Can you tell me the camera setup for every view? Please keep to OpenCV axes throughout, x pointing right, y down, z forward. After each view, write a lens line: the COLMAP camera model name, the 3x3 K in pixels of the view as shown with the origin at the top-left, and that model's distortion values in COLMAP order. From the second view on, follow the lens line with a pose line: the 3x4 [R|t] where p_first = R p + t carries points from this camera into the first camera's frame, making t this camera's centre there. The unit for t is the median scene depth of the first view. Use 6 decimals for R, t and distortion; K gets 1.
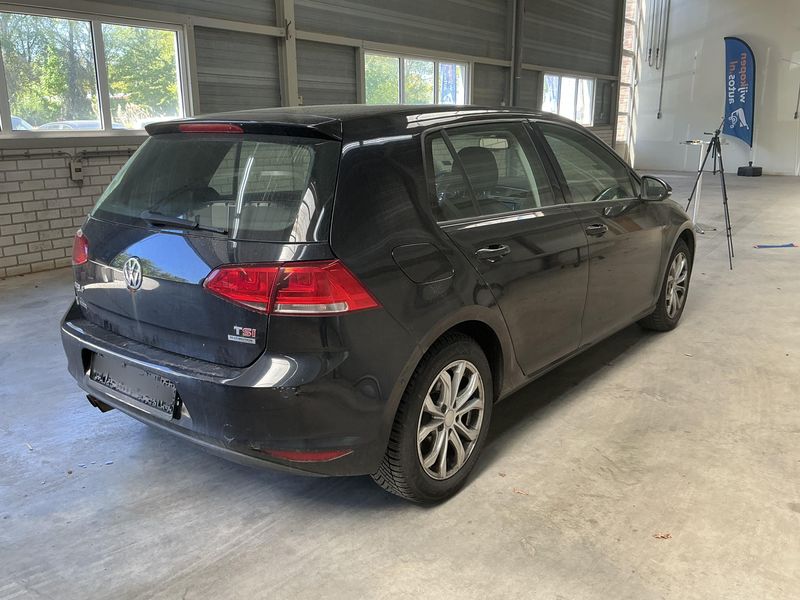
lens RADIAL K [[665.4, 0, 400.0], [0, 665.4, 300.0], [0, 0, 1]] dist [0.046080, -0.096040]
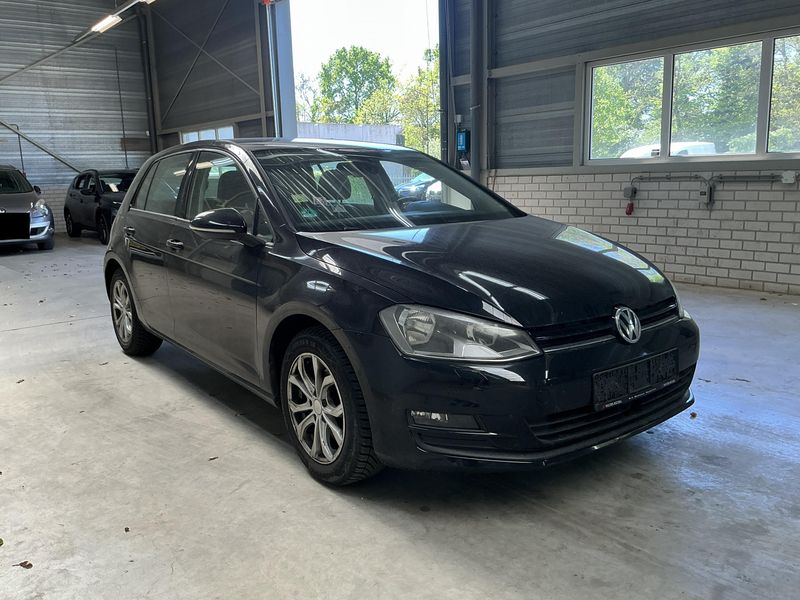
lens RADIAL K [[665.4, 0, 400.0], [0, 665.4, 300.0], [0, 0, 1]] dist [0.046080, -0.096040]
pose [[-0.244675, 0.187877, -0.951229, 0.626236], [-0.220438, 0.944579, 0.243265, -0.180915], [0.944215, 0.269208, -0.189700, 0.774302]]
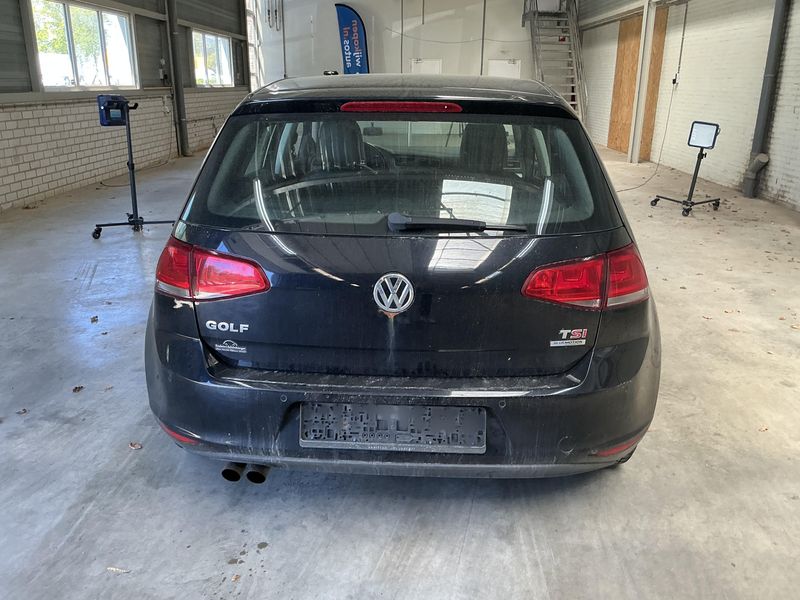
lens RADIAL K [[665.4, 0, 400.0], [0, 665.4, 300.0], [0, 0, 1]] dist [0.046080, -0.096040]
pose [[0.813884, -0.166770, 0.556580, -0.287857], [0.134040, 0.985976, 0.099425, -0.037697], [-0.565355, -0.006316, 0.824823, 0.116217]]
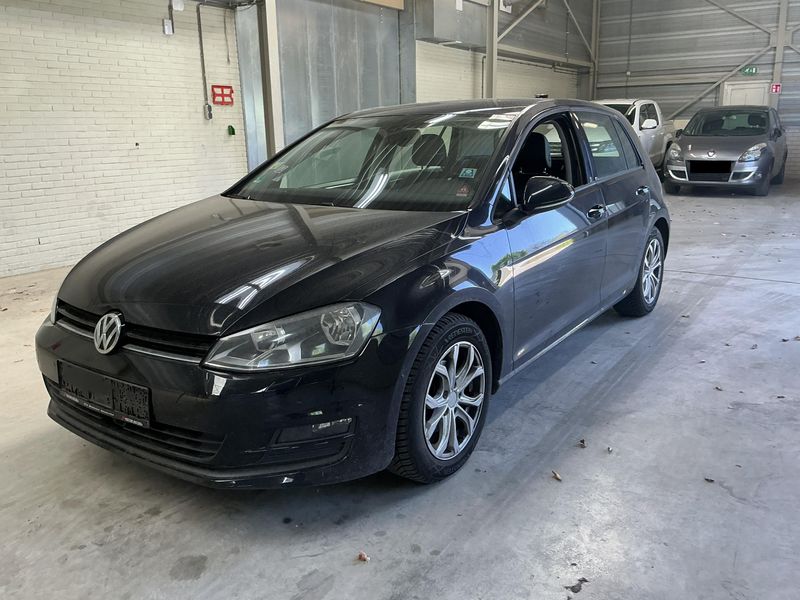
lens RADIAL K [[665.4, 0, 400.0], [0, 665.4, 300.0], [0, 0, 1]] dist [0.046080, -0.096040]
pose [[-0.998368, 0.036109, -0.044239, 0.116673], [0.010227, 0.875241, 0.483580, -0.281784], [0.056182, 0.482338, -0.874182, 1.119599]]
